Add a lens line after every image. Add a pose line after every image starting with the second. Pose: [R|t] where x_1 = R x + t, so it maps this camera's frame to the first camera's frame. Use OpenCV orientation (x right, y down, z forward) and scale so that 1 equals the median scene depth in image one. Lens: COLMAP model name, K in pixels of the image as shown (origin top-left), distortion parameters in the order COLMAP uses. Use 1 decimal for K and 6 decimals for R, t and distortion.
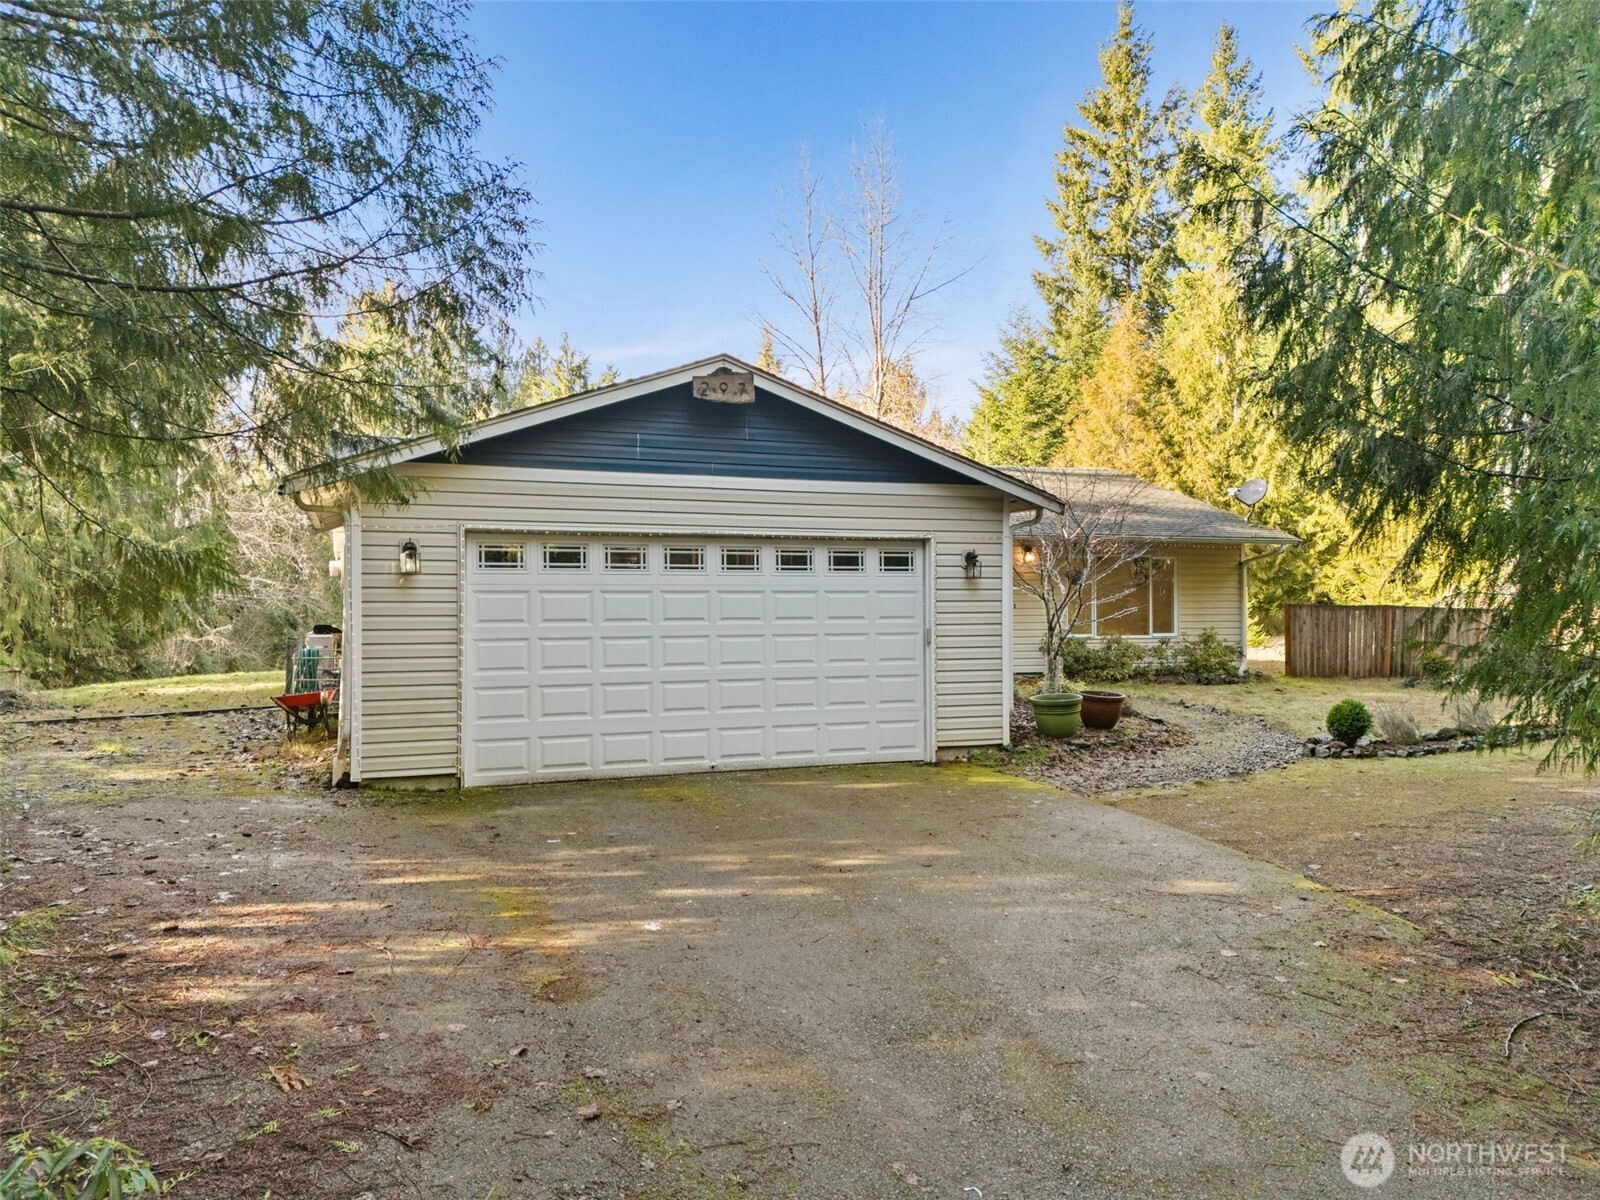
lens RADIAL K [[1176.7, 0, 800.0], [0, 1176.7, 600.0], [0, 0, 1]] dist [0.044797, -0.003233]
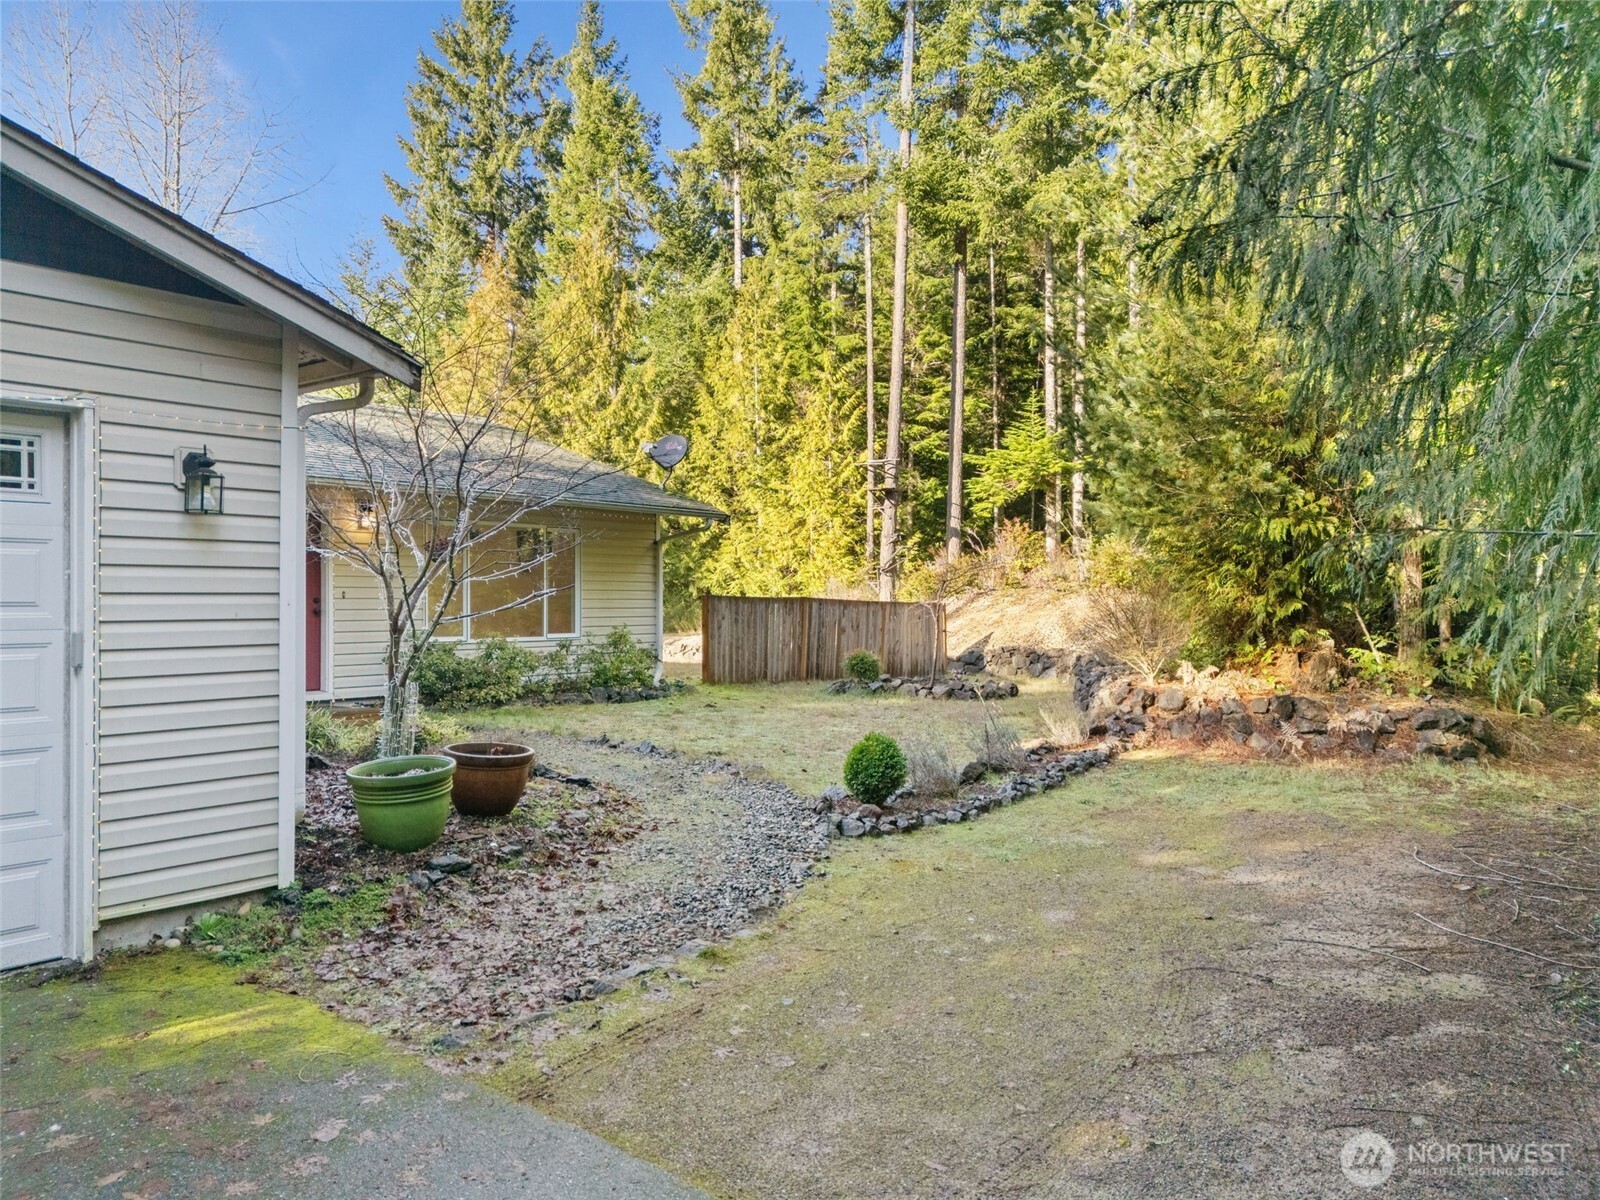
lens RADIAL K [[1184.4, 0, 800.0], [0, 1184.4, 600.0], [0, 0, 1]] dist [0.135634, -0.236656]
pose [[0.865220, 0.002677, 0.501385, 0.034359], [-0.003172, 0.999995, 0.000135, 0.003569], [-0.501382, -0.001707, 0.865224, 0.151558]]
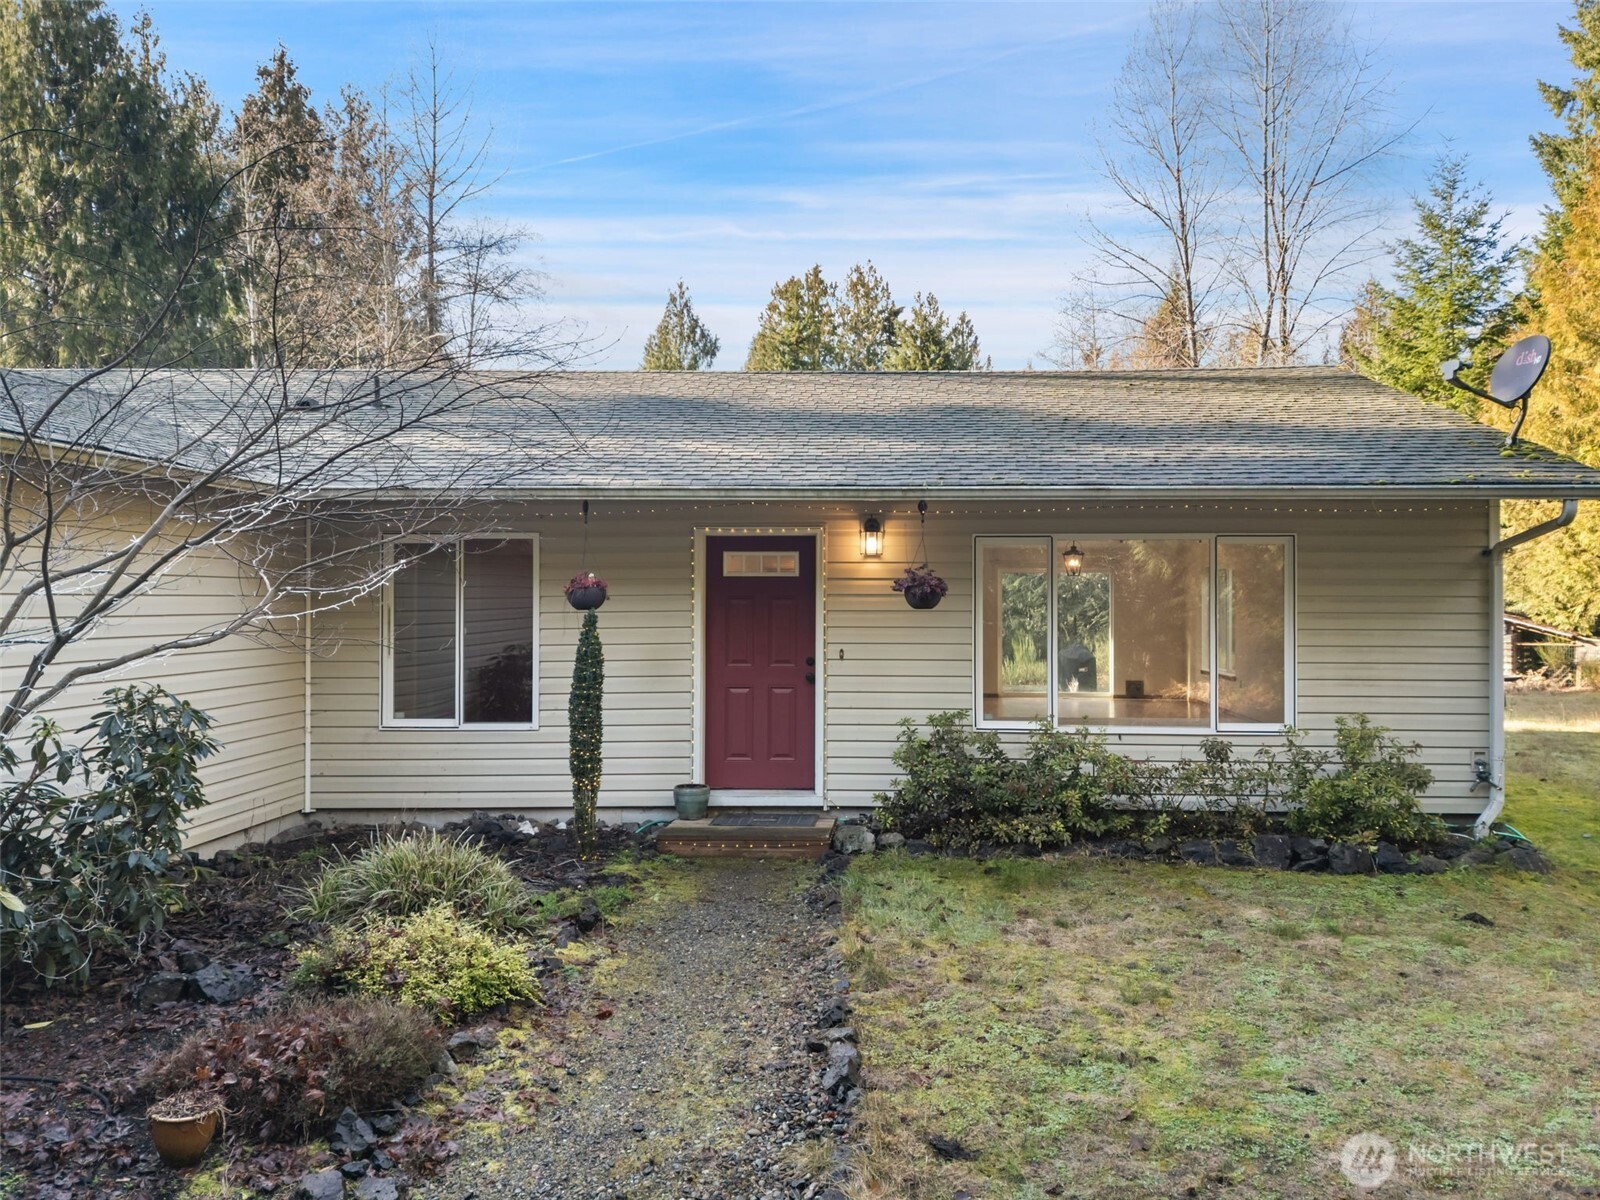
lens RADIAL K [[1245.9, 0, 800.0], [0, 1245.9, 600.0], [0, 0, 1]] dist [0.001380, -0.005370]
pose [[0.914802, 0.007310, -0.403836, 0.180502], [-0.006666, 0.999973, 0.002999, -0.007980], [0.403848, -0.000052, 0.914826, 0.288379]]
